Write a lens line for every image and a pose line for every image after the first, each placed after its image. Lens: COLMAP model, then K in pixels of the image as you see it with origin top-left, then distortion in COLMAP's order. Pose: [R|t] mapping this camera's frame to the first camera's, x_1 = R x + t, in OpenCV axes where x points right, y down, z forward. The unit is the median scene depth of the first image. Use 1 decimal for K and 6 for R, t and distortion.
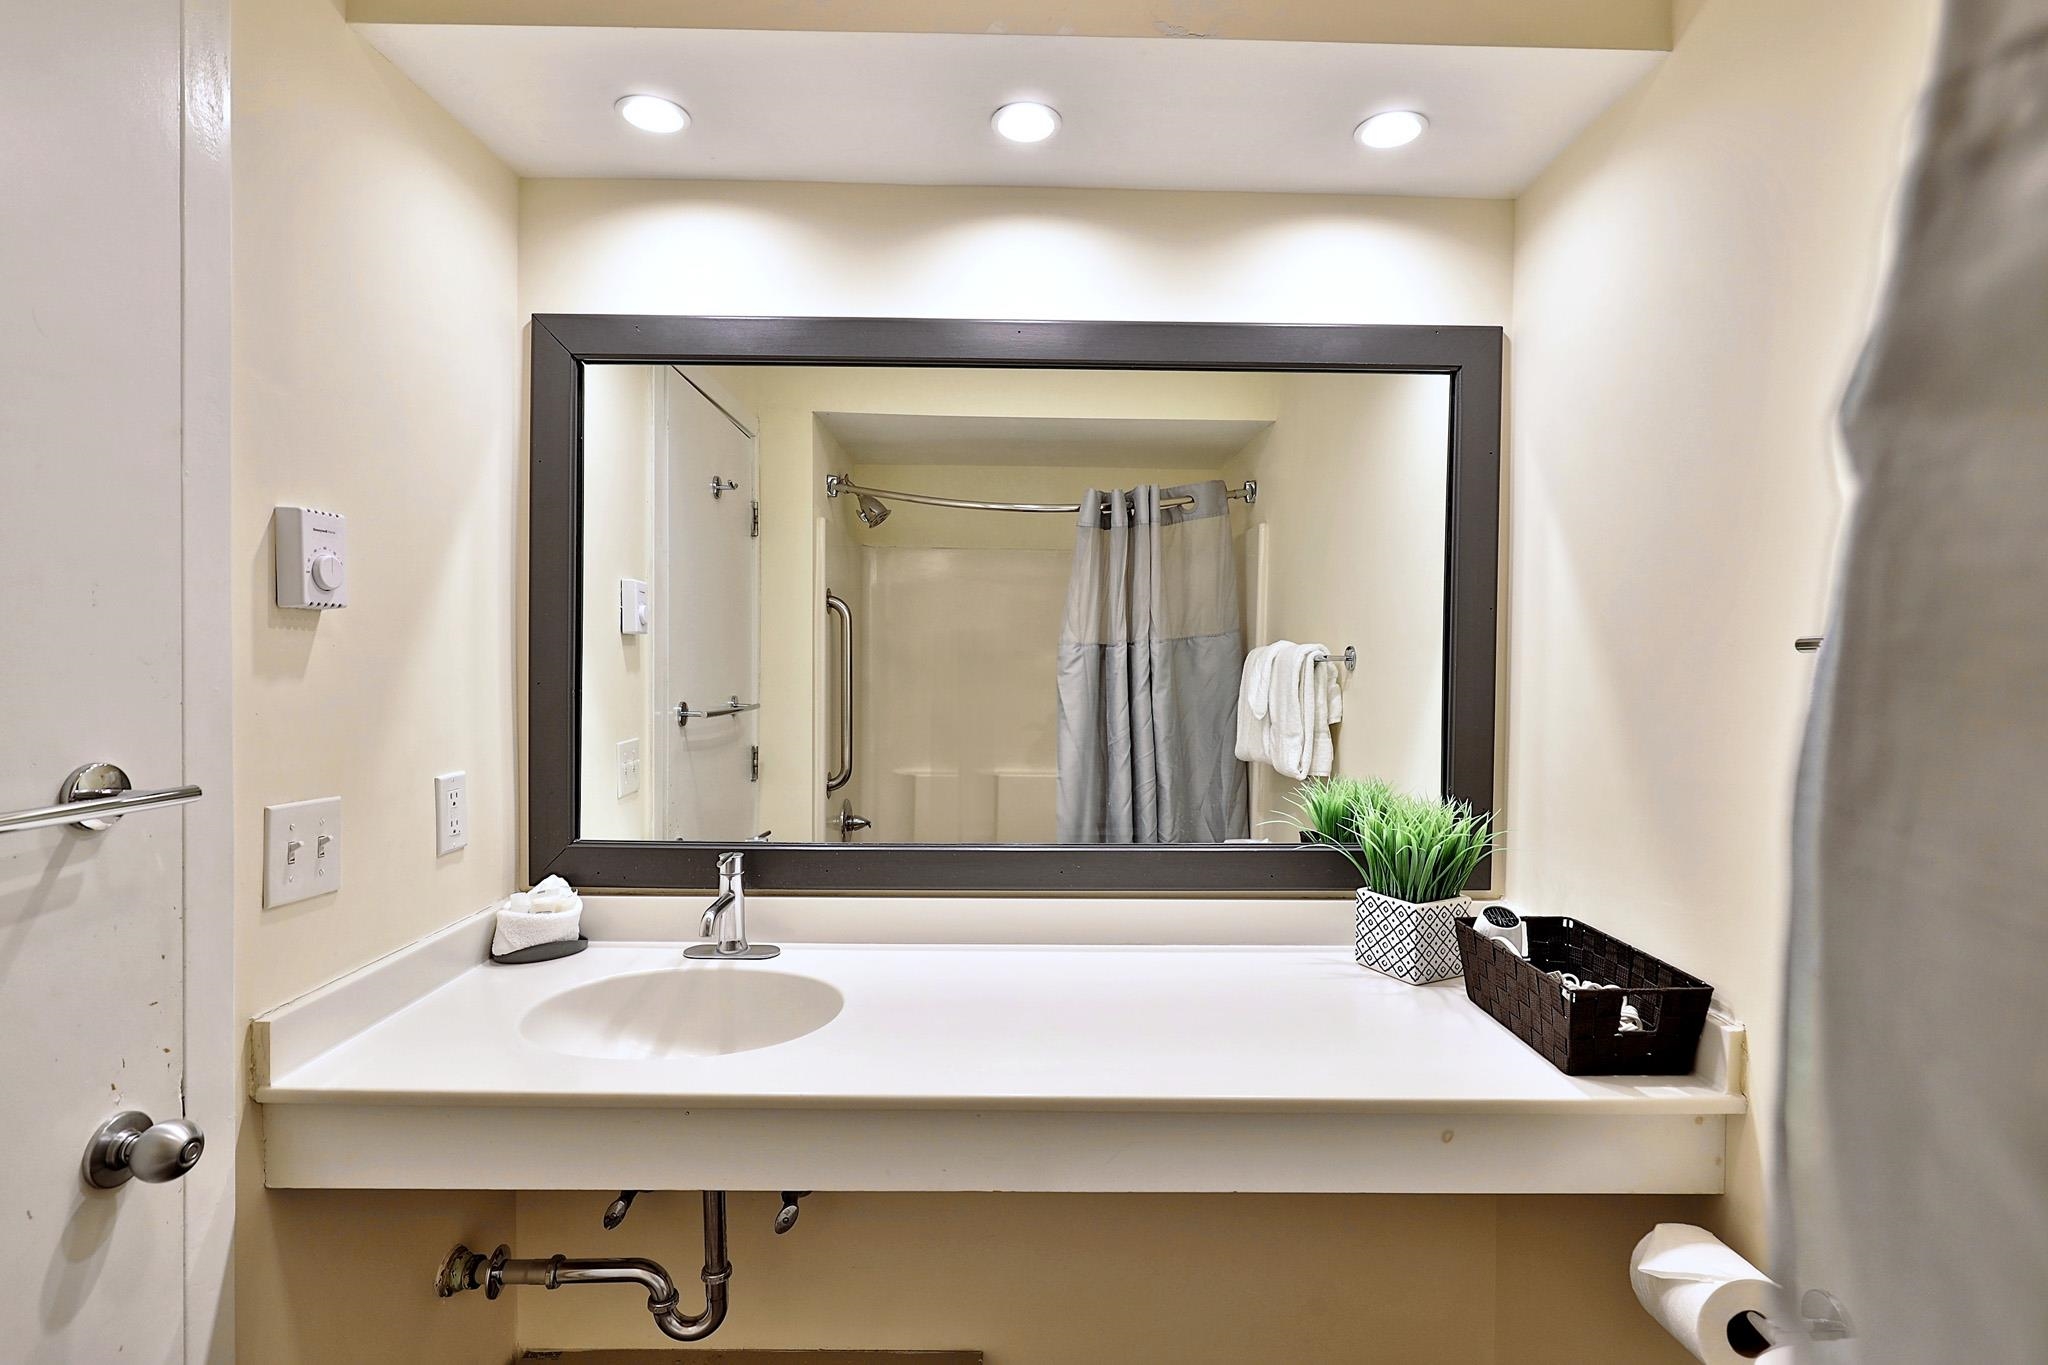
lens RADIAL K [[973.9, 0, 1014.9], [0, 973.9, 673.1], [0, 0, 1]] dist [-0.001977, -0.000166]
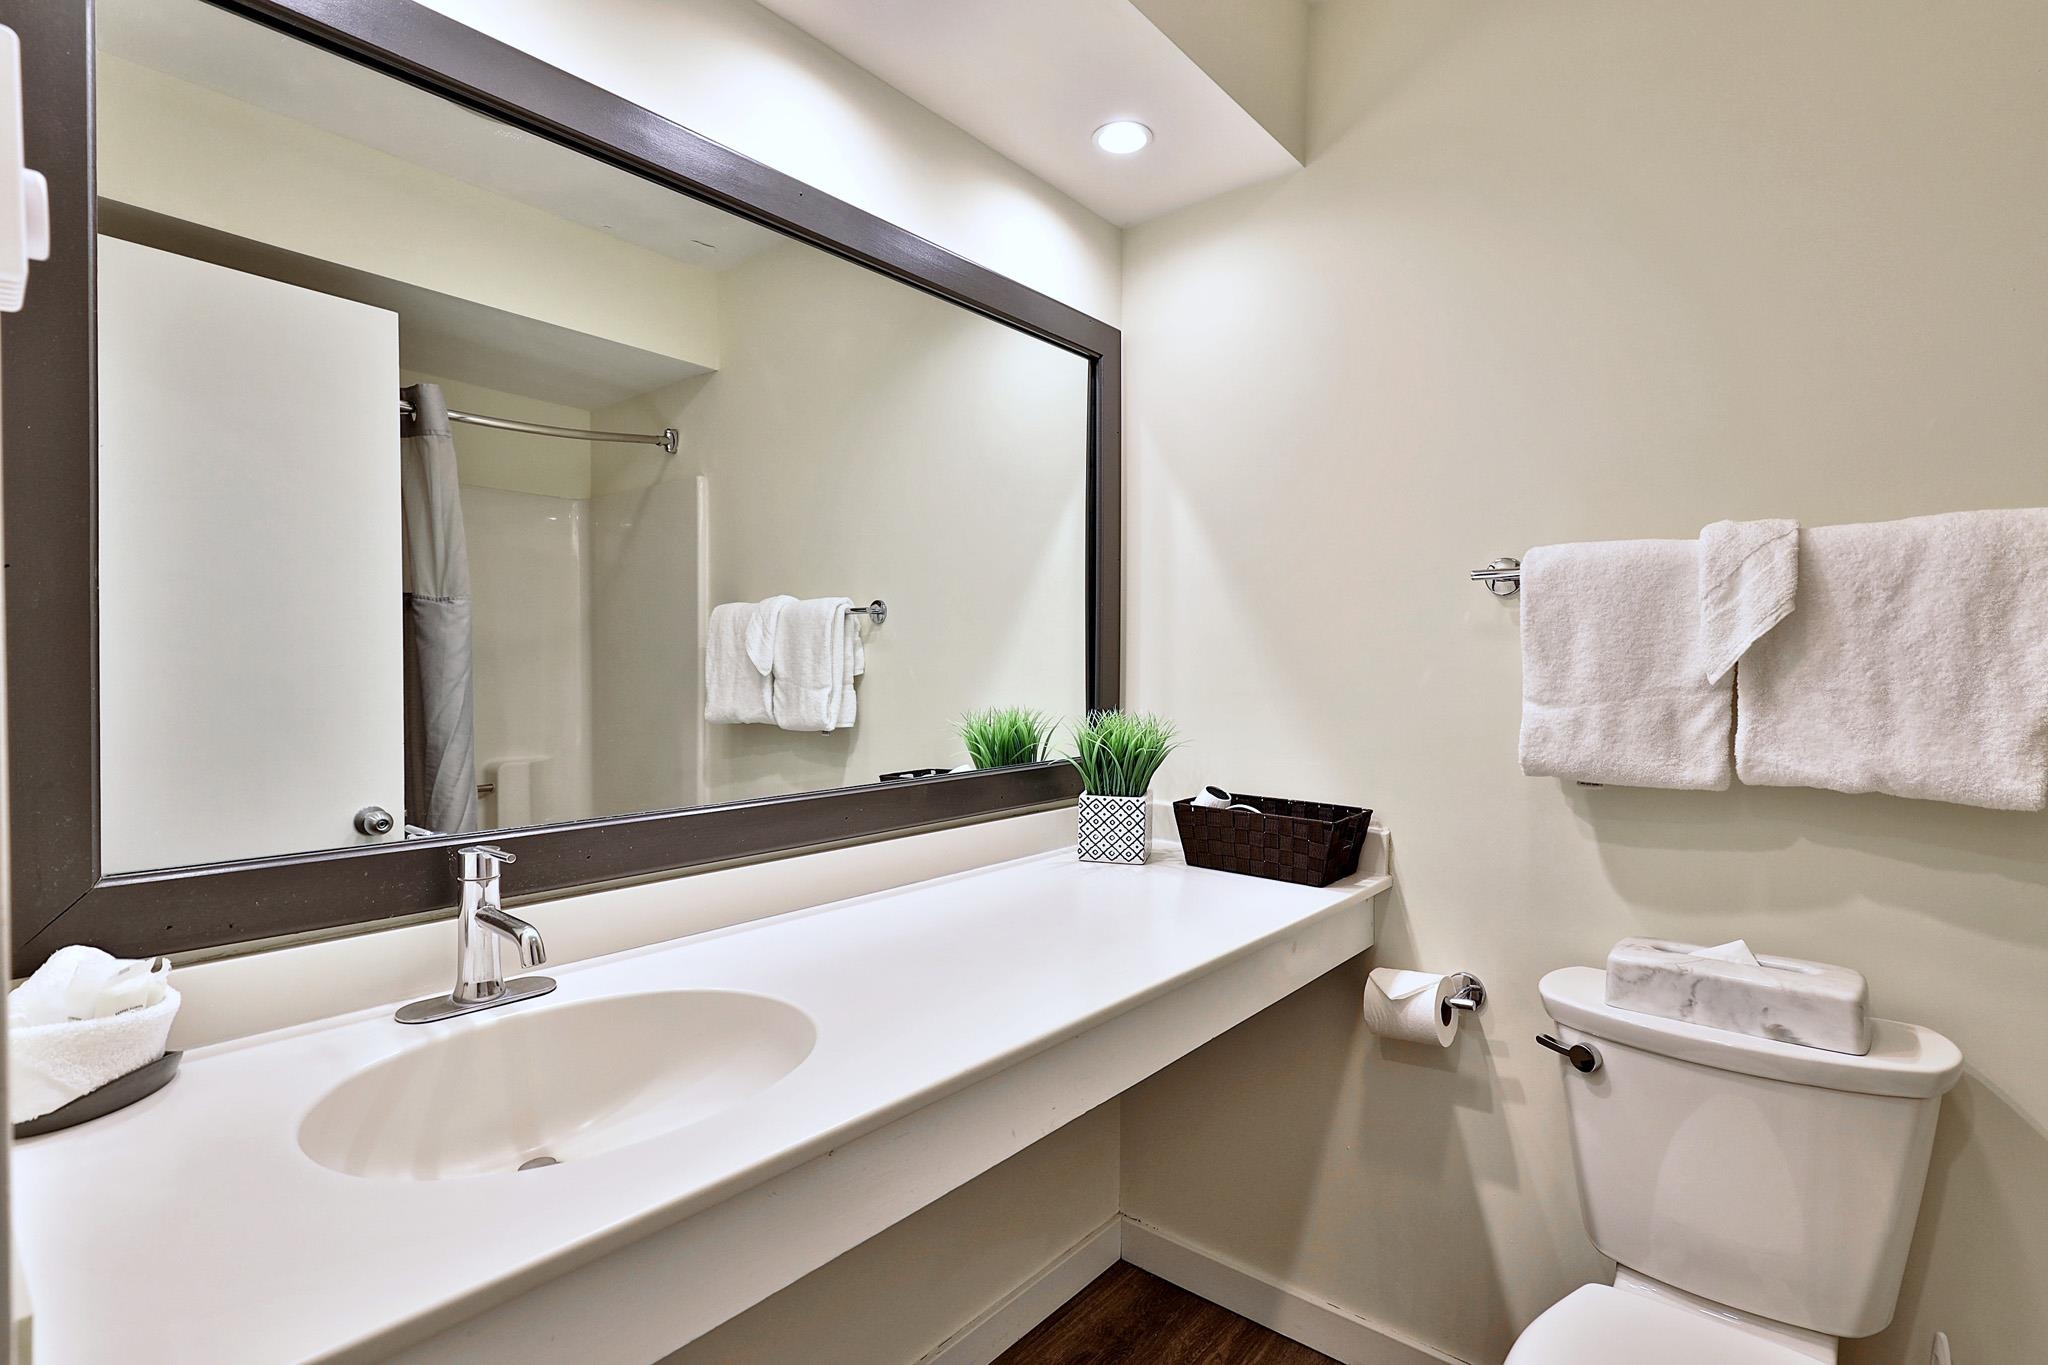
lens RADIAL K [[973.9, 0, 1017.2], [0, 973.9, 680.4], [0, 0, 1]] dist [-0.001977, -0.000166]
pose [[0.649500, -0.017098, 0.760170, -0.540831], [0.008008, 0.999846, 0.015646, 0.066779], [-0.760320, -0.004074, 0.649536, 0.306764]]
